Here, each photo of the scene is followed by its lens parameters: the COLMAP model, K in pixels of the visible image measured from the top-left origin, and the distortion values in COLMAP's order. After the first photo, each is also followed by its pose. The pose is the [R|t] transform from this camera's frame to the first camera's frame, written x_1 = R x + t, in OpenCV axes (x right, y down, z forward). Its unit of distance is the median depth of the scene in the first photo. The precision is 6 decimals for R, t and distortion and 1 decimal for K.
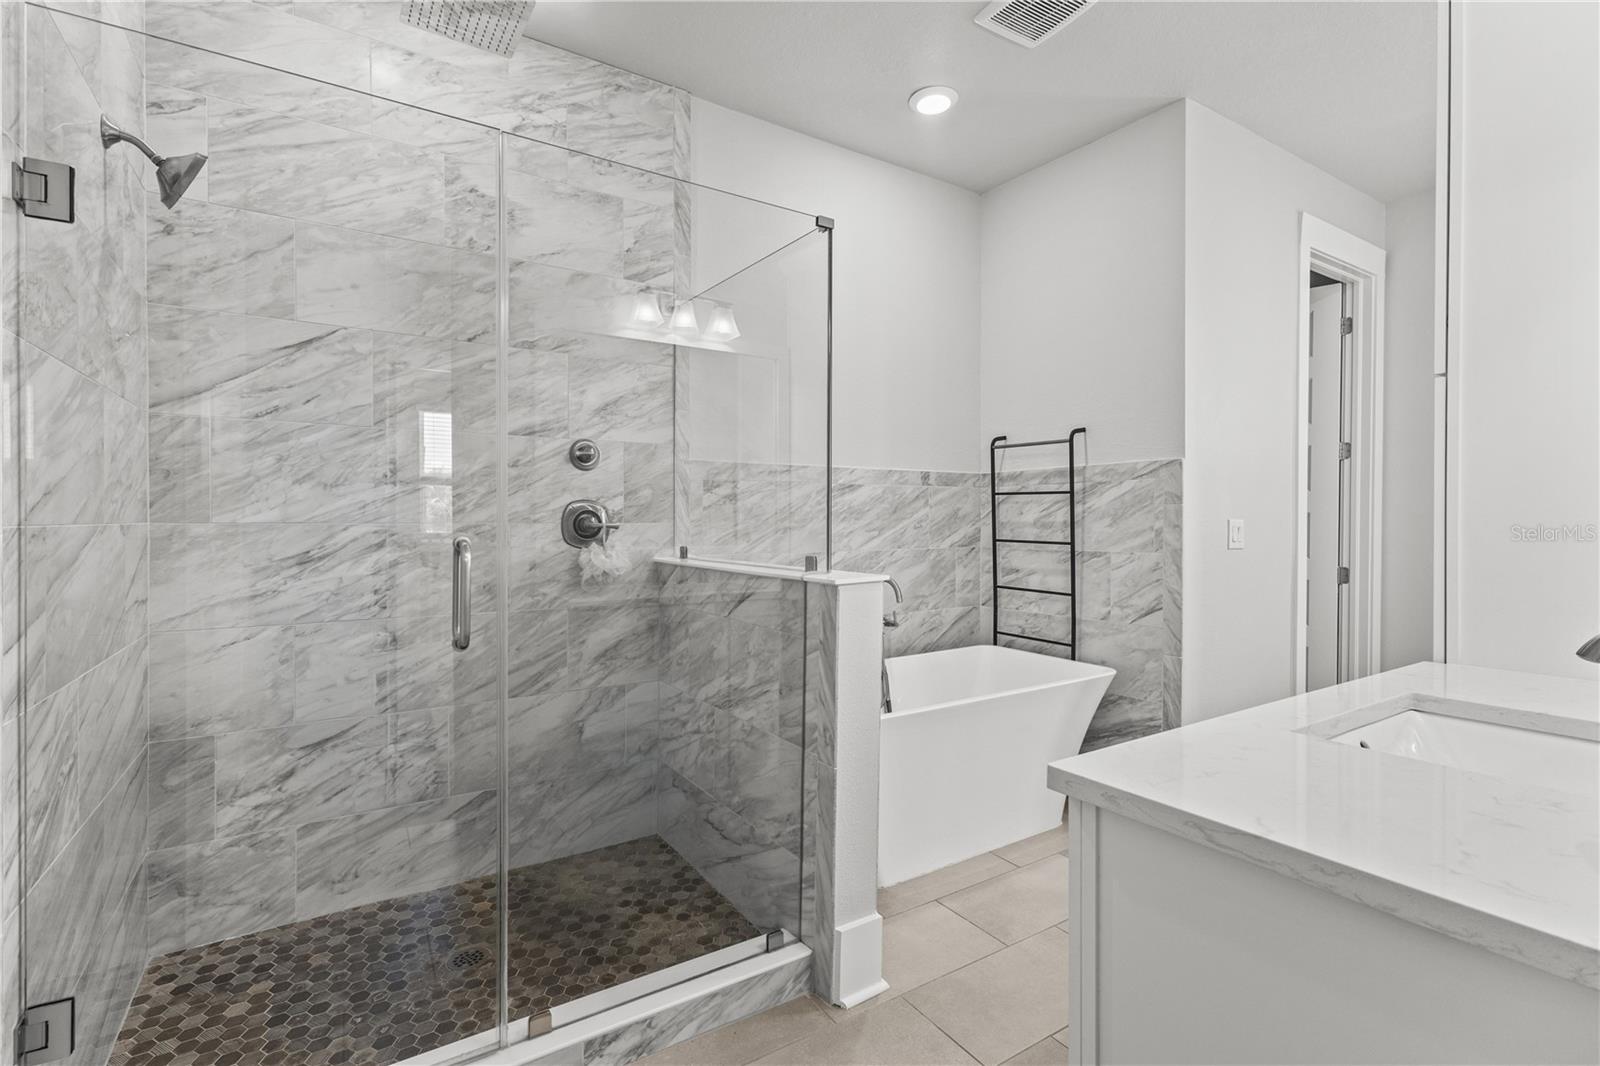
lens RADIAL K [[736.9, 0, 796.9], [0, 736.9, 525.8], [0, 0, 1]] dist [0.002482, 0.001322]
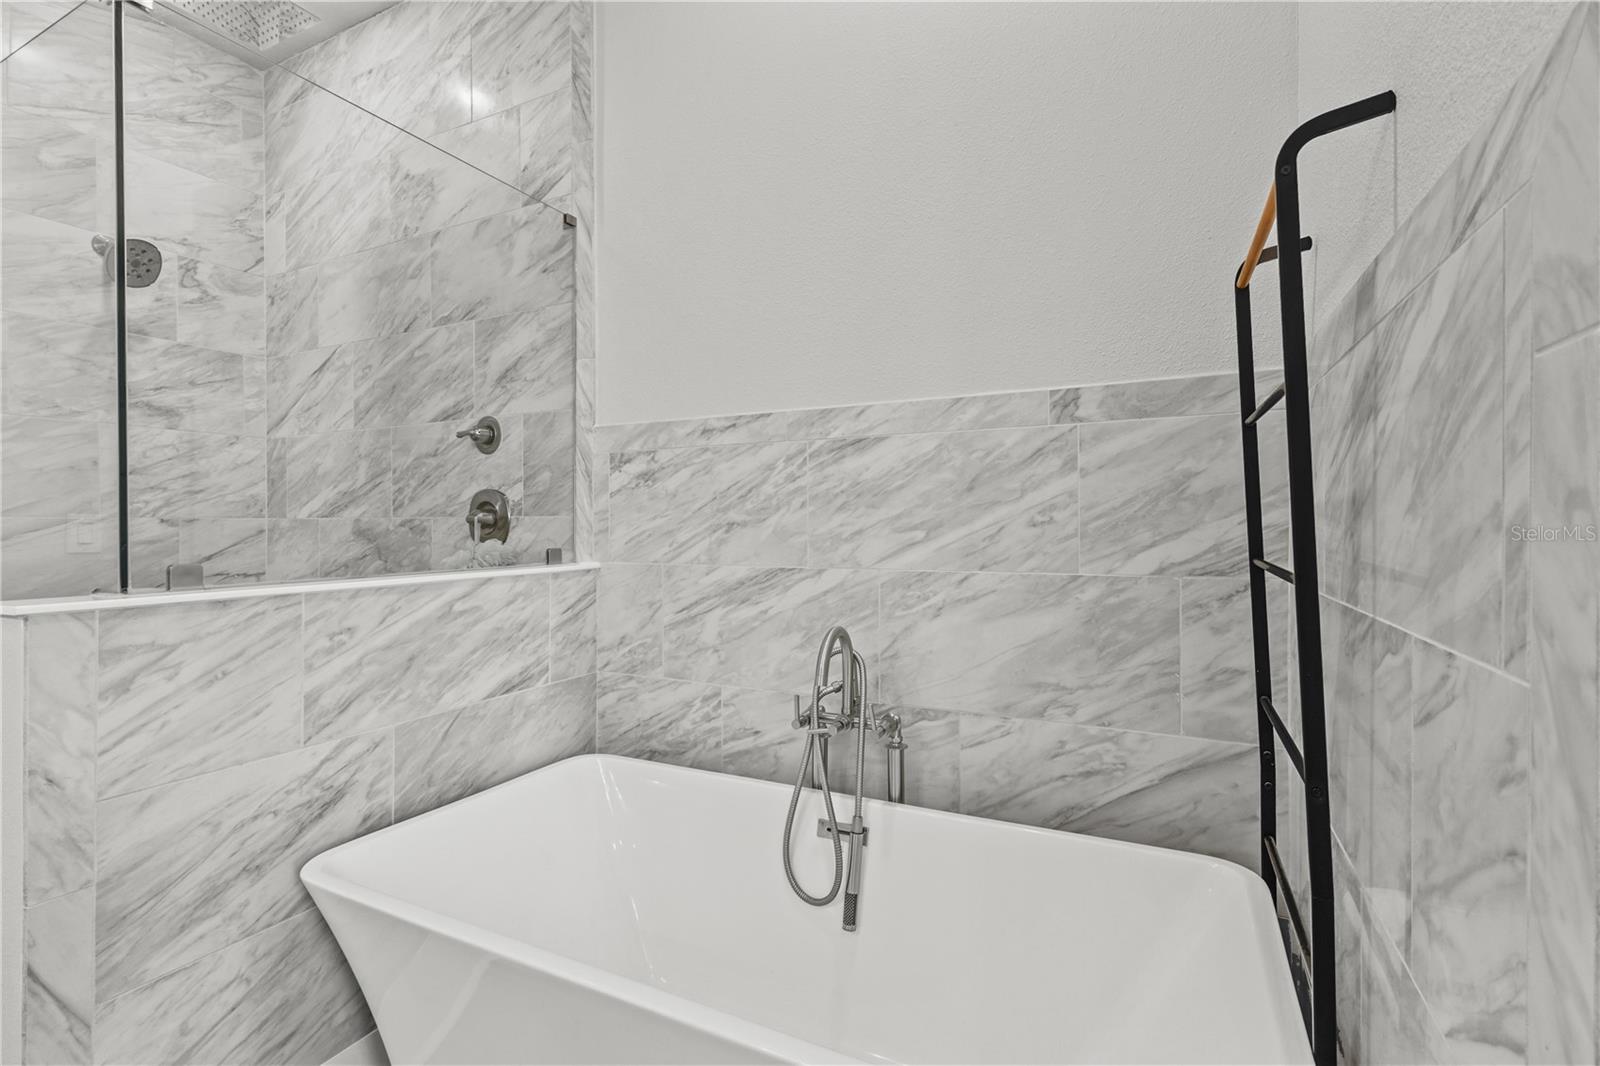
lens RADIAL K [[736.9, 0, 796.9], [0, 736.9, 525.8], [0, 0, 1]] dist [0.002482, 0.001322]
pose [[0.503722, 0.000503, -0.863866, 0.548294], [-0.003761, 0.999992, -0.001611, 0.005914], [0.863858, 0.004061, 0.503720, 0.788797]]
